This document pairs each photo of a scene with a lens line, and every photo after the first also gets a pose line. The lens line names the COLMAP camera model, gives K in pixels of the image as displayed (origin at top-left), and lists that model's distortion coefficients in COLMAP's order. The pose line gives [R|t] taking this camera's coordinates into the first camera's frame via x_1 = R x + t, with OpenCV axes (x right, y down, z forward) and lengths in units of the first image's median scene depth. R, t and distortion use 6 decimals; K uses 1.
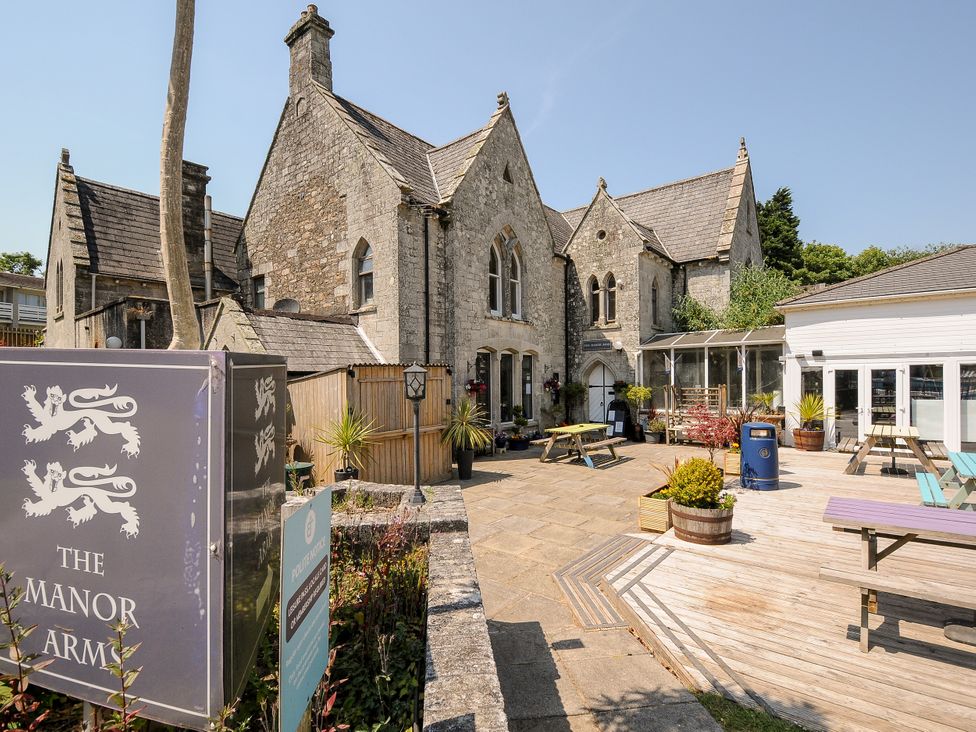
lens RADIAL K [[480.6, 0, 488.0], [0, 480.6, 366.0], [0, 0, 1]] dist [0.023769, -0.028187]
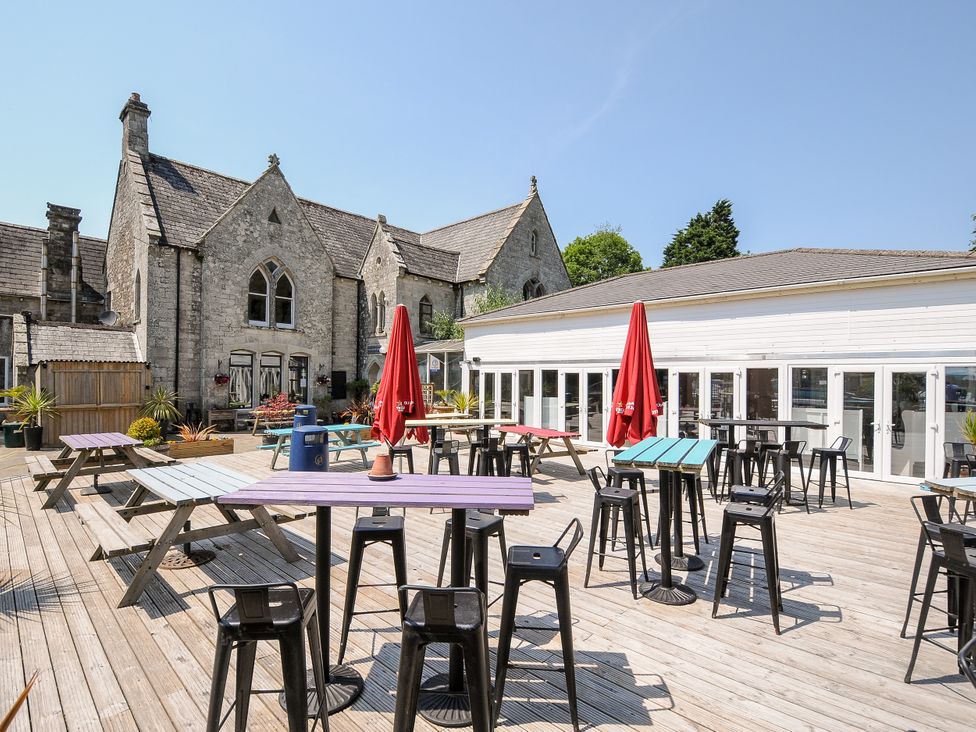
lens RADIAL K [[480.6, 0, 488.0], [0, 480.6, 366.0], [0, 0, 1]] dist [0.023769, -0.028187]
pose [[0.996673, 0.021630, -0.078578, 0.674510], [-0.021700, 0.999765, -0.000030, -0.007979], [0.078559, 0.001735, 0.996908, -0.233091]]
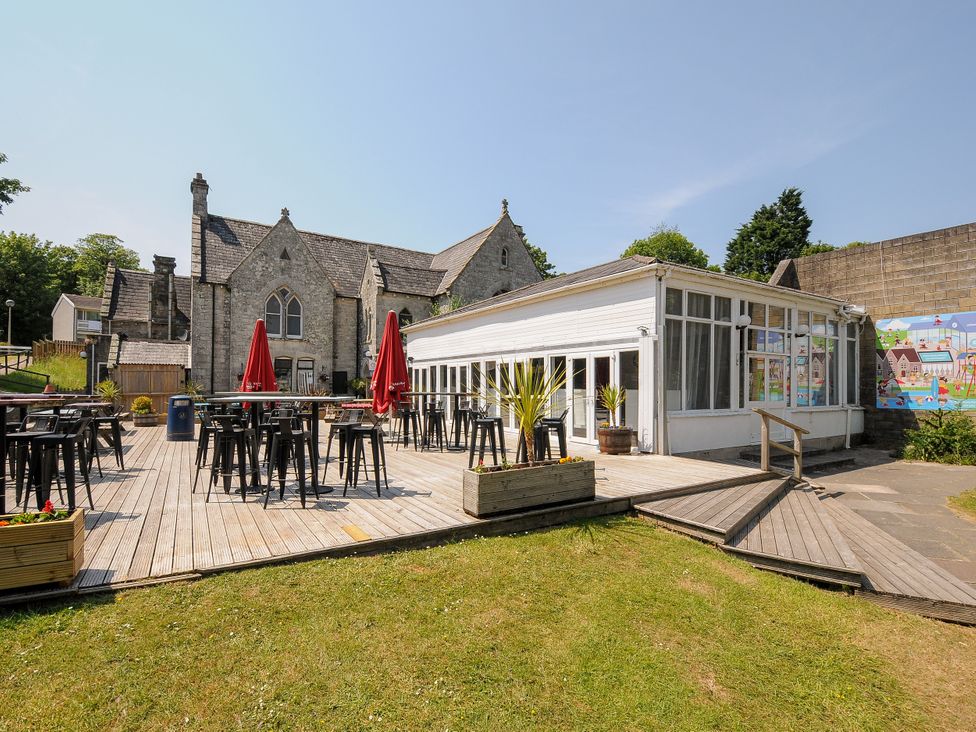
lens RADIAL K [[480.6, 0, 488.0], [0, 480.6, 366.0], [0, 0, 1]] dist [0.023769, -0.028187]
pose [[0.945542, 0.004677, -0.325467, 1.200108], [-0.008869, 0.999896, -0.011398, 0.011185], [0.325380, 0.013664, 0.945485, -0.360786]]
